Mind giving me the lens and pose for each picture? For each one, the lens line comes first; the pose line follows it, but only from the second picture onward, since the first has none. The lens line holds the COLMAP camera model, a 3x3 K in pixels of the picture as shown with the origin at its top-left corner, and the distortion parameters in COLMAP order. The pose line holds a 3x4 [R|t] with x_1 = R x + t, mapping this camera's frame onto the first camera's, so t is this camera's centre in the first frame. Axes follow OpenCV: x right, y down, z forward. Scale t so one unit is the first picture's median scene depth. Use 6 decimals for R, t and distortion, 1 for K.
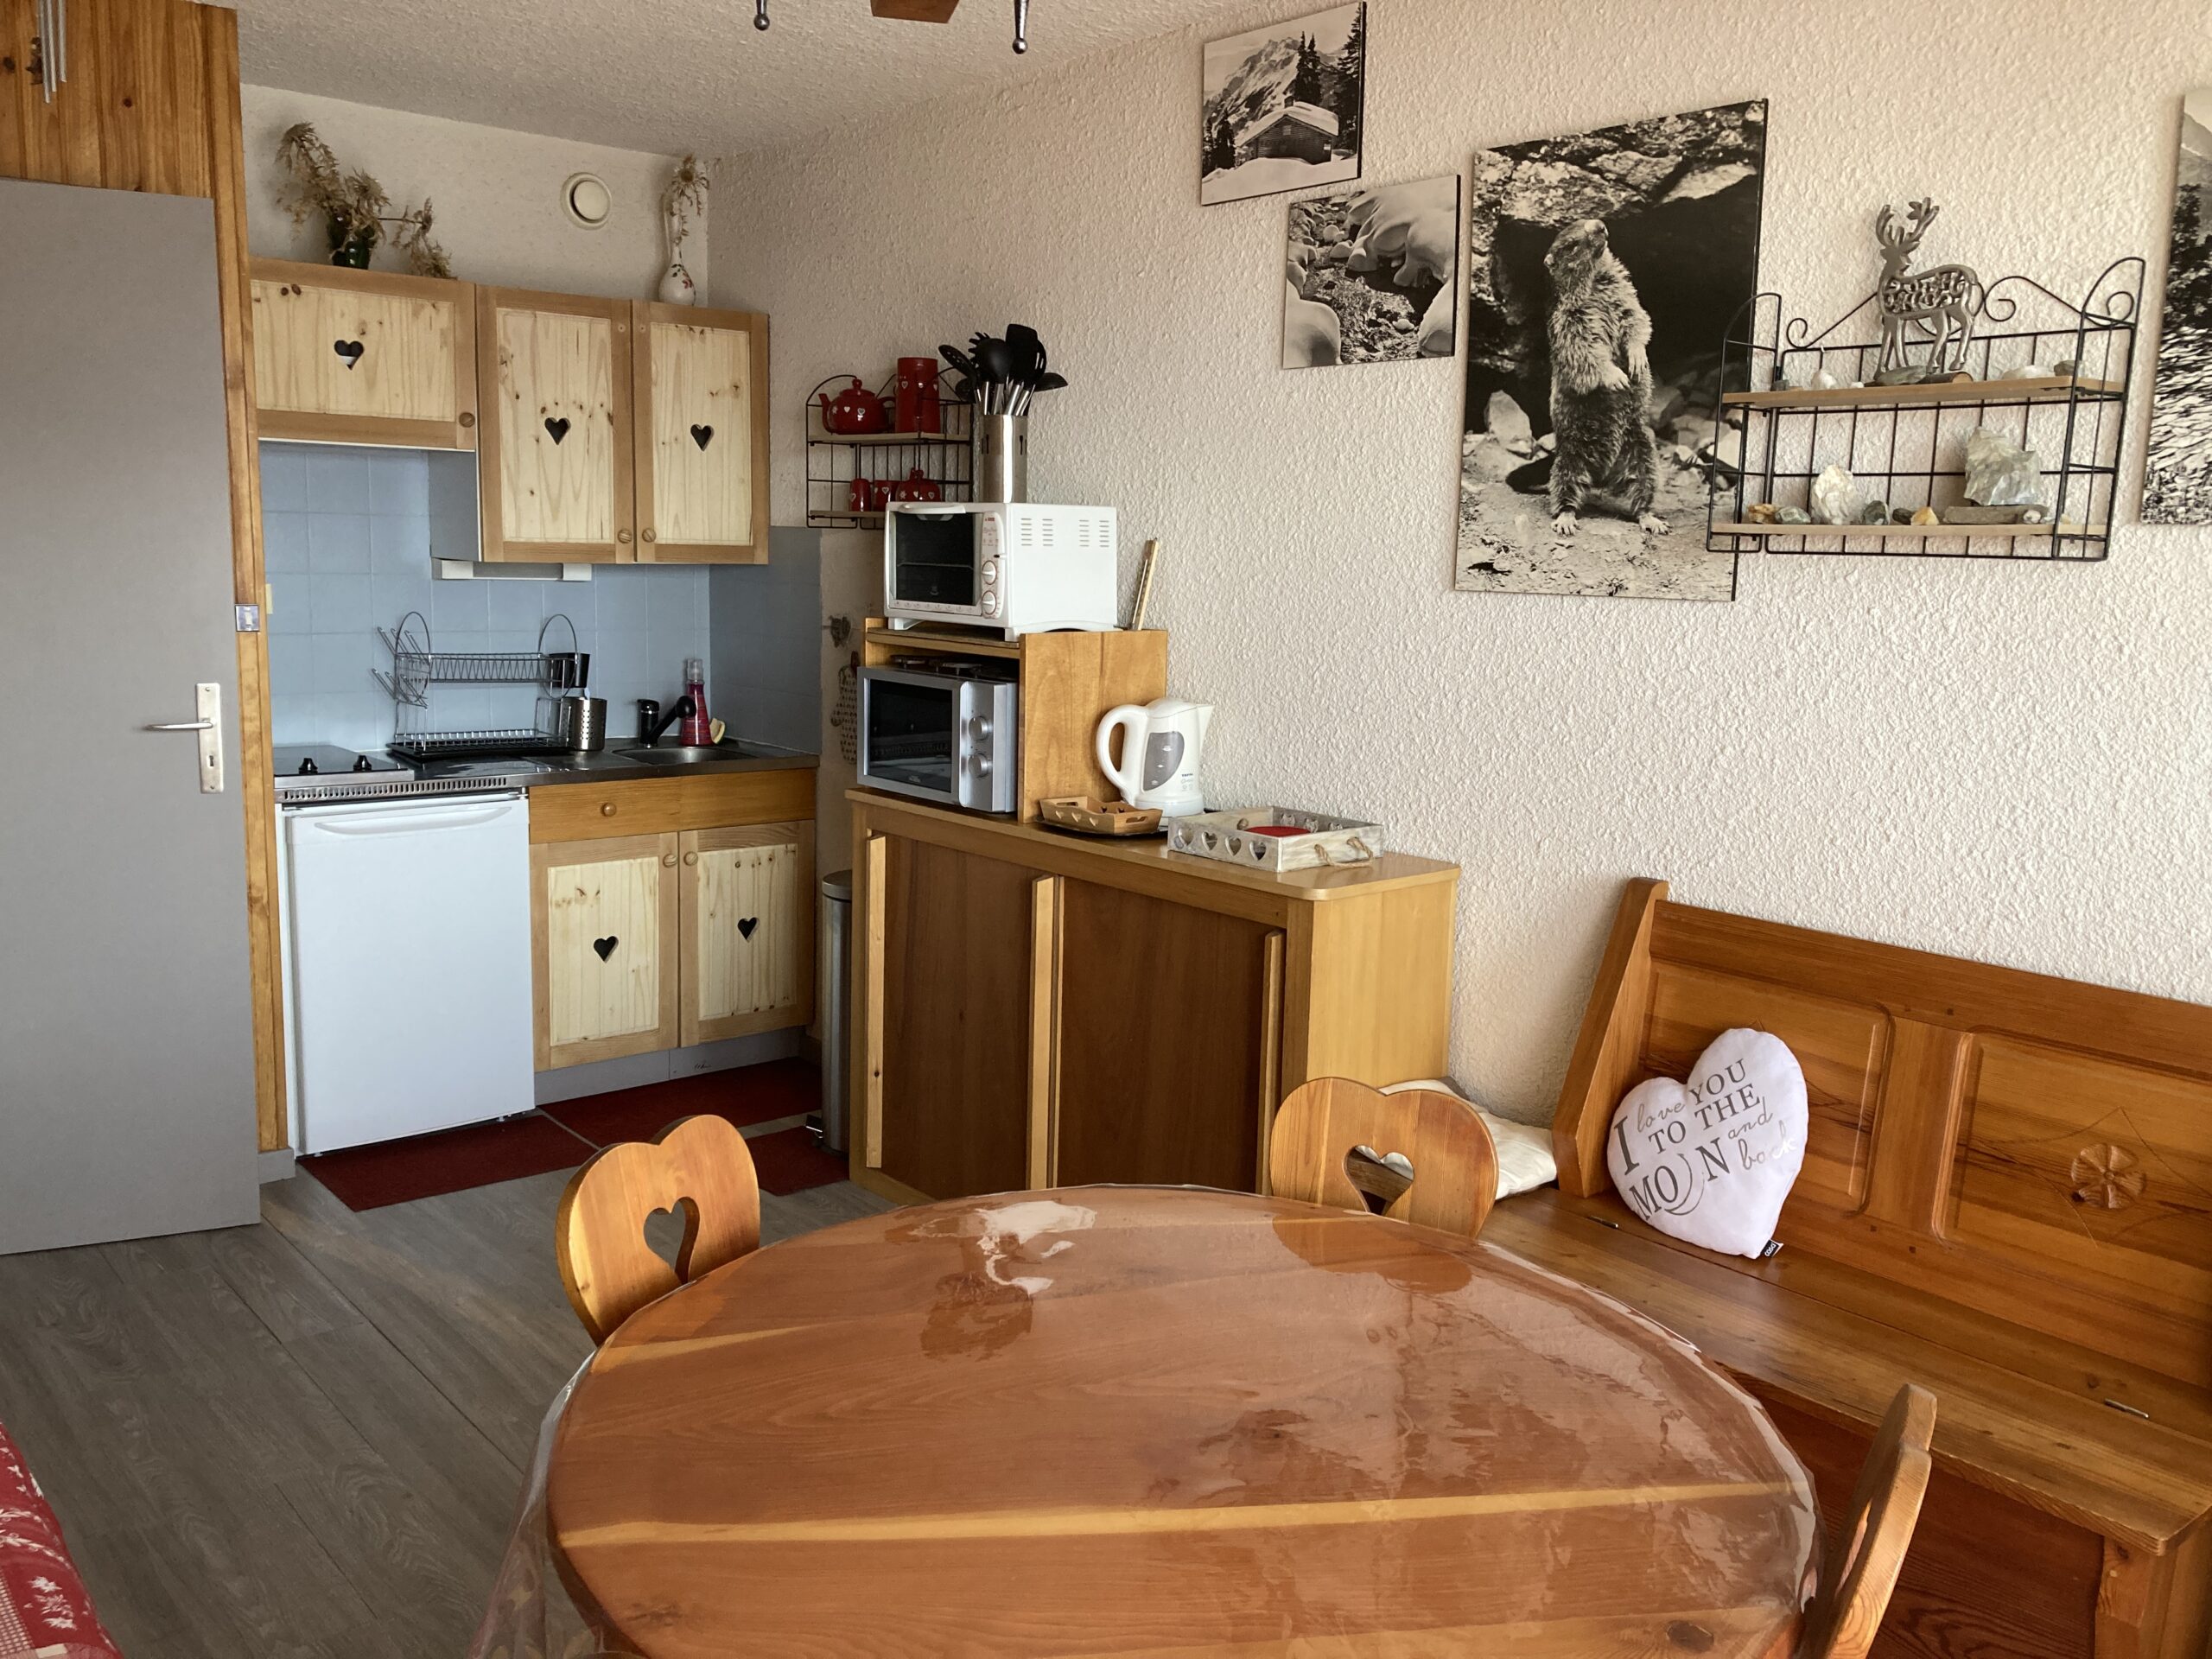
lens RADIAL K [[1771.7, 0, 1087.6], [0, 1771.7, 825.4], [0, 0, 1]] dist [0.035296, -0.040040]
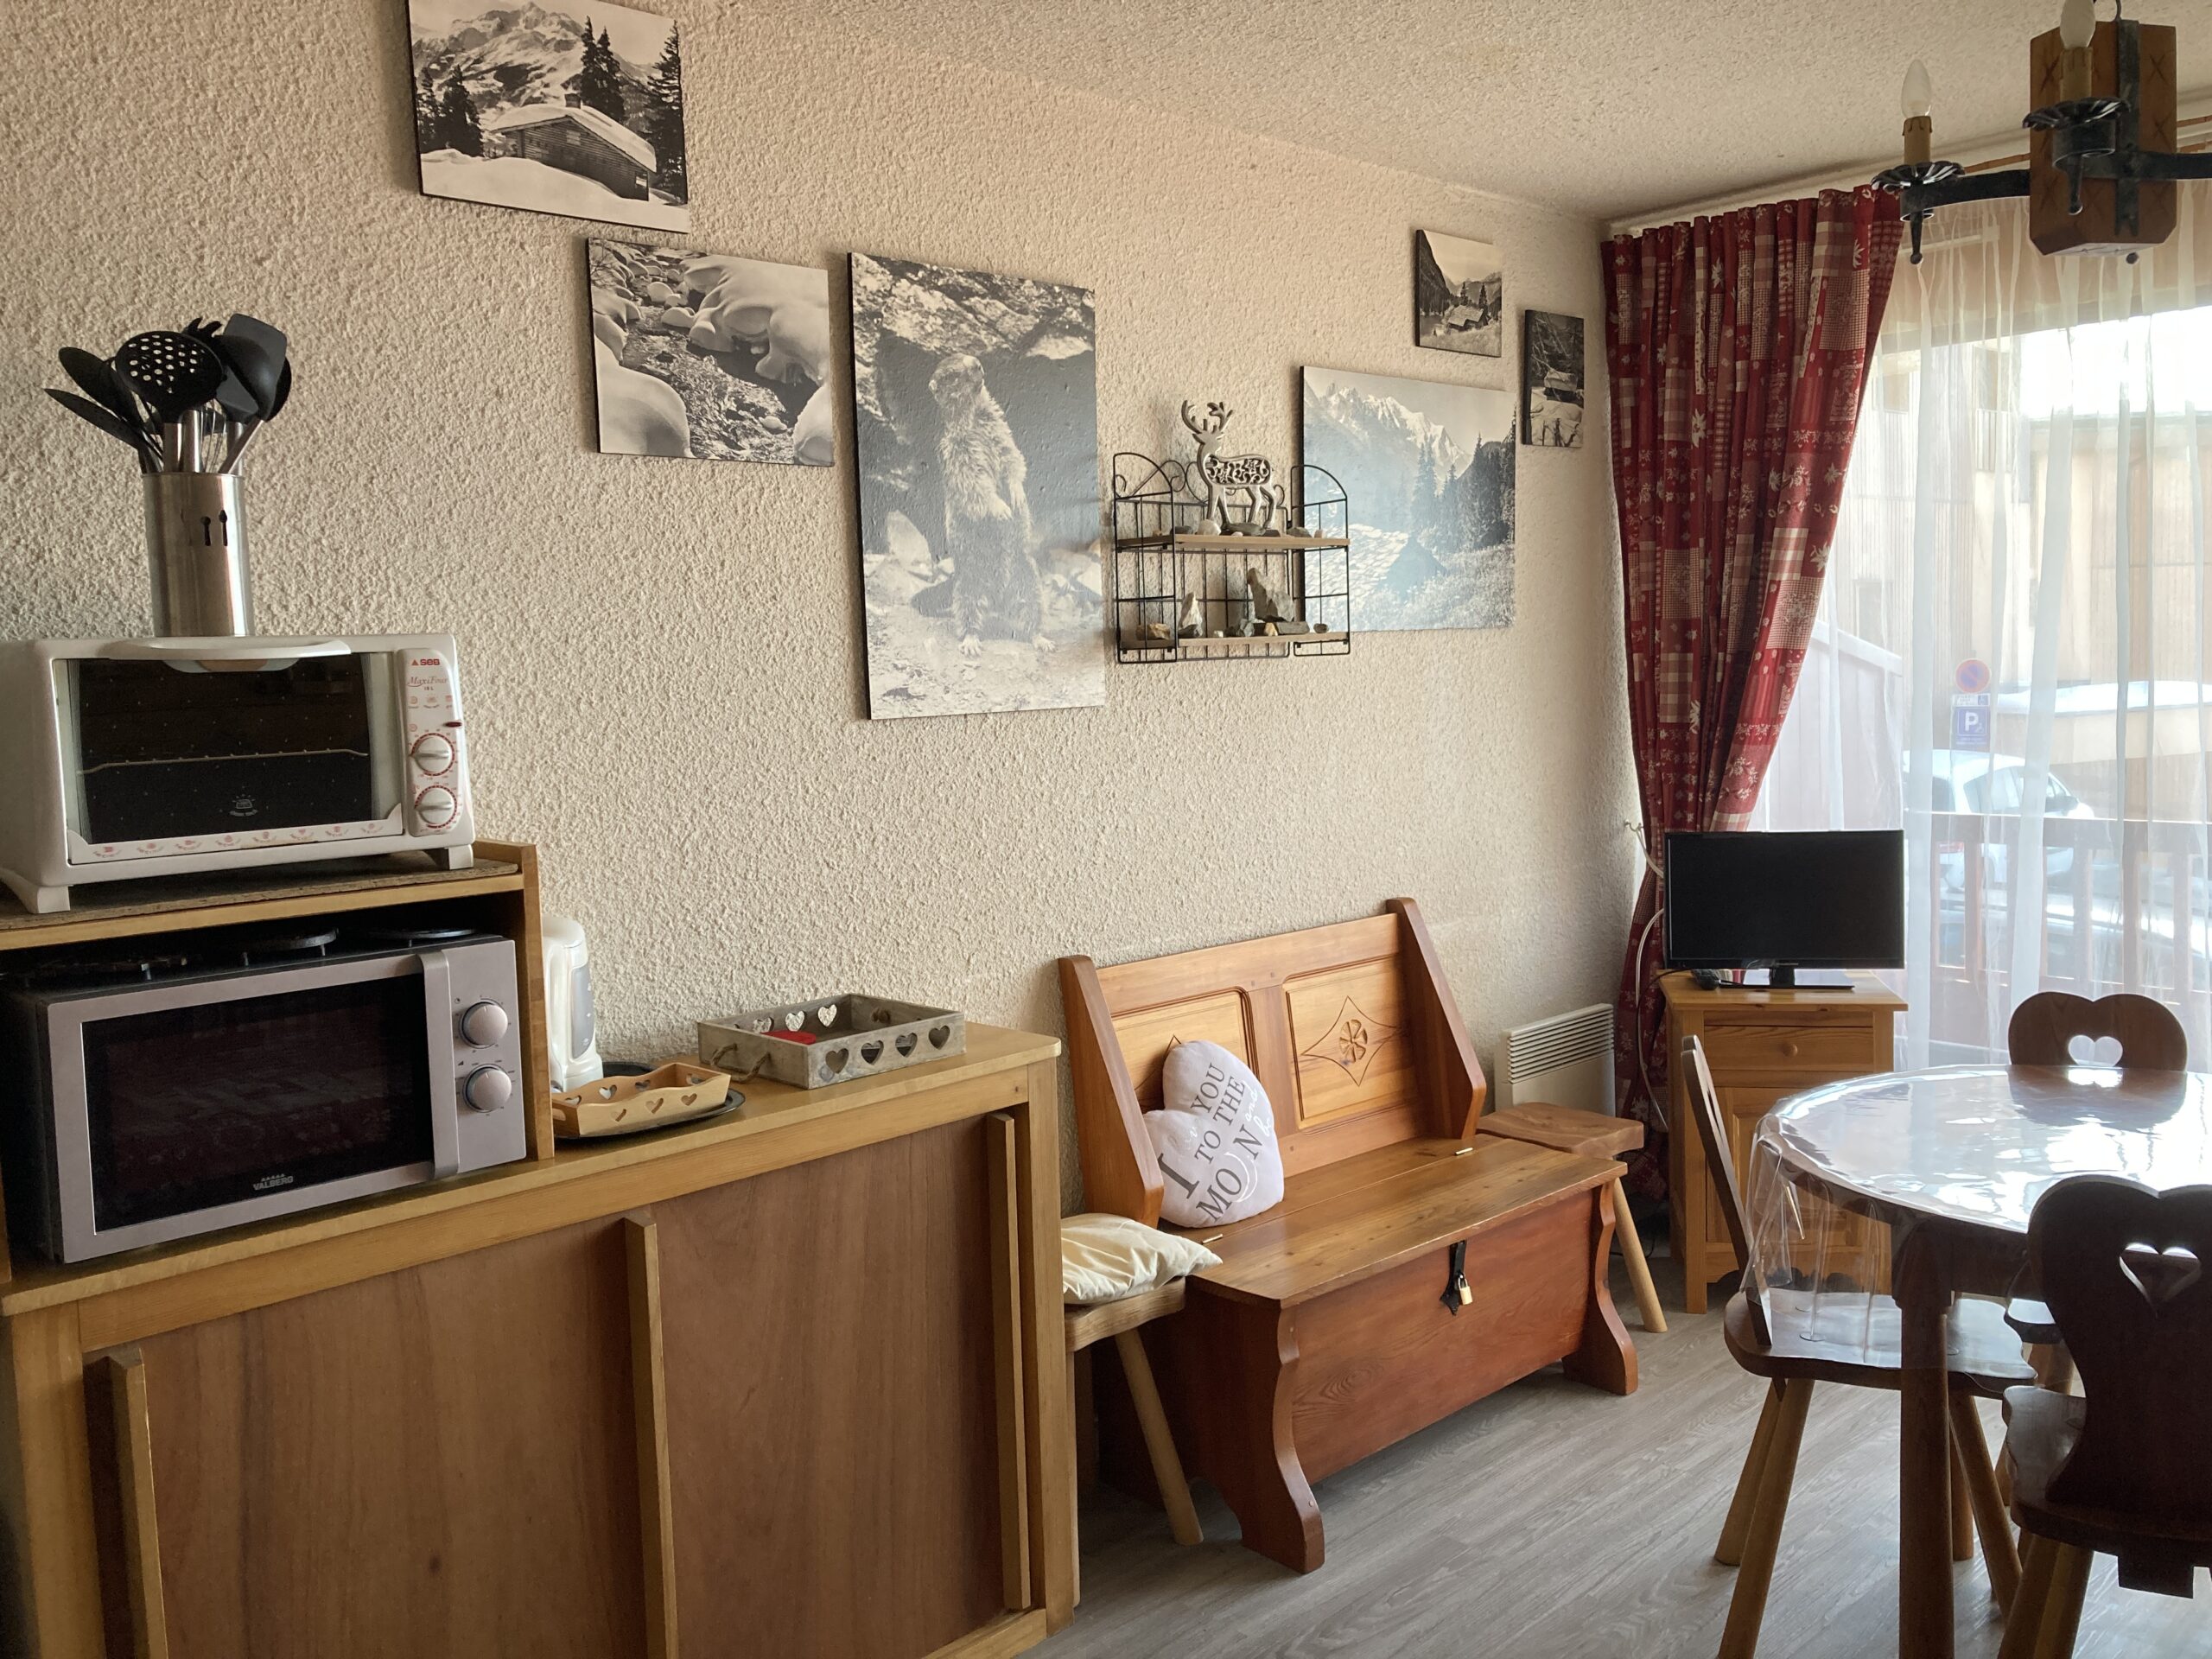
lens RADIAL K [[1771.7, 0, 1112.0], [0, 1771.7, 838.2], [0, 0, 1]] dist [0.035296, -0.040040]
pose [[-0.024288, -0.131209, 0.991057, -0.747687], [0.186364, 0.973377, 0.133436, -0.179609], [-0.982181, 0.187938, 0.000812, 0.924162]]
